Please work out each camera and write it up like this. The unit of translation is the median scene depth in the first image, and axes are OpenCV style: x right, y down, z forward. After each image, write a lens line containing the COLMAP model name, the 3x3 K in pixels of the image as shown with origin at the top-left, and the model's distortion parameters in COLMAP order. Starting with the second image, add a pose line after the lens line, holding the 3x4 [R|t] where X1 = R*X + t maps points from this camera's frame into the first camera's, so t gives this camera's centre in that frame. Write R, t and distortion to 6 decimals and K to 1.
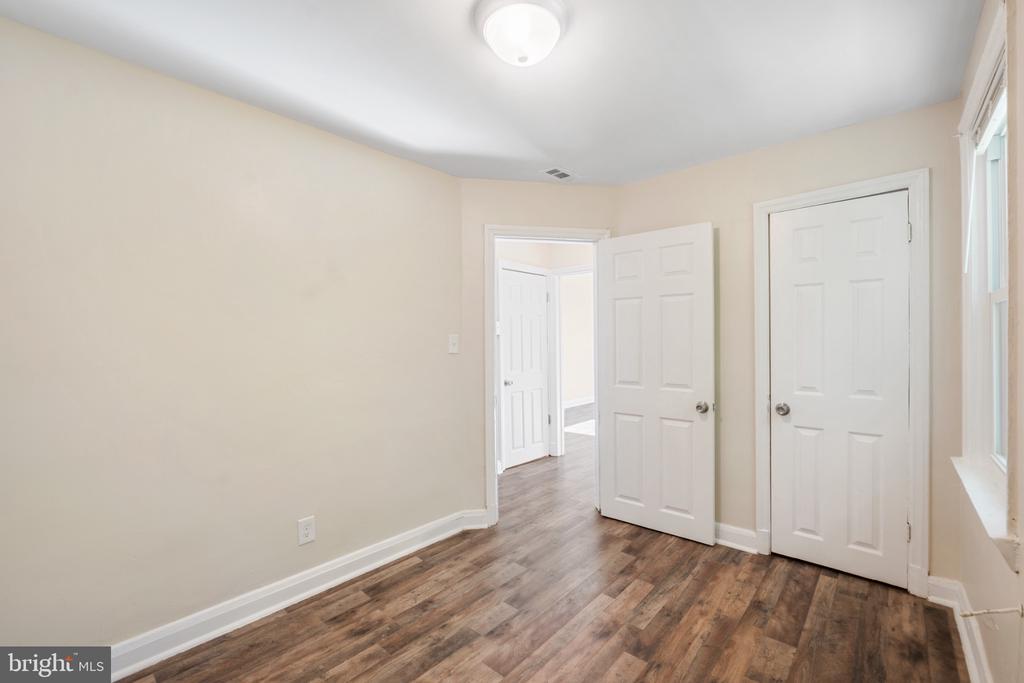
lens RADIAL K [[427.8, 0, 516.2], [0, 427.8, 346.5], [0, 0, 1]] dist [-0.011127, 0.000155]
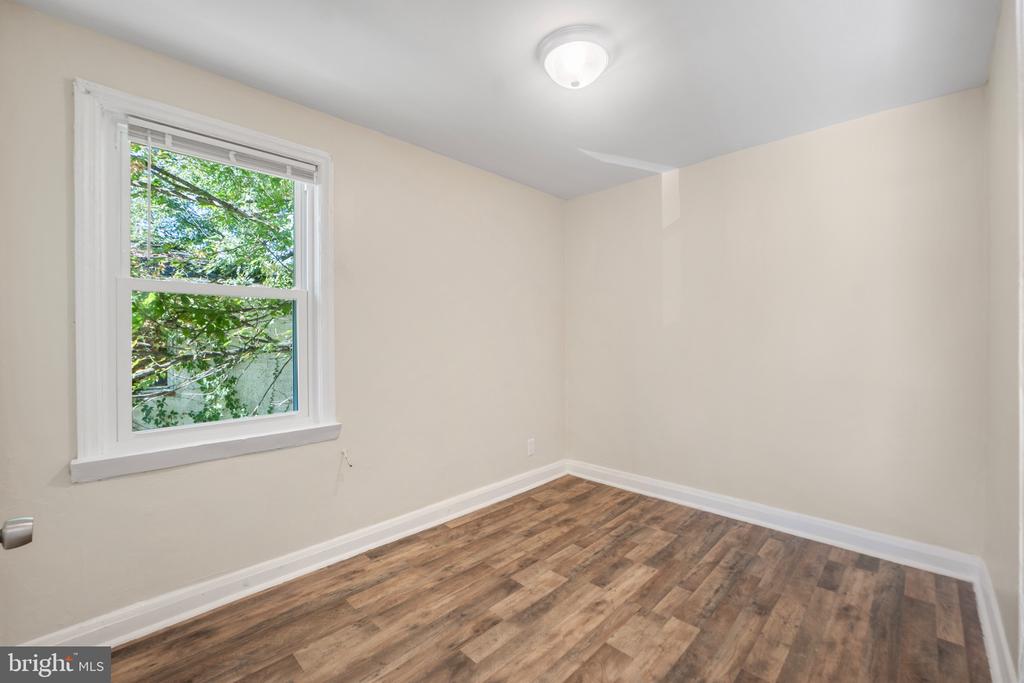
lens RADIAL K [[430.9, 0, 516.1], [0, 430.9, 333.8], [0, 0, 1]] dist [-0.012567, -0.000048]
pose [[-0.998759, 0.023093, 0.044134, 0.115522], [0.022992, 0.999732, -0.002790, 0.025775], [-0.044187, -0.001772, -0.999022, 1.893705]]
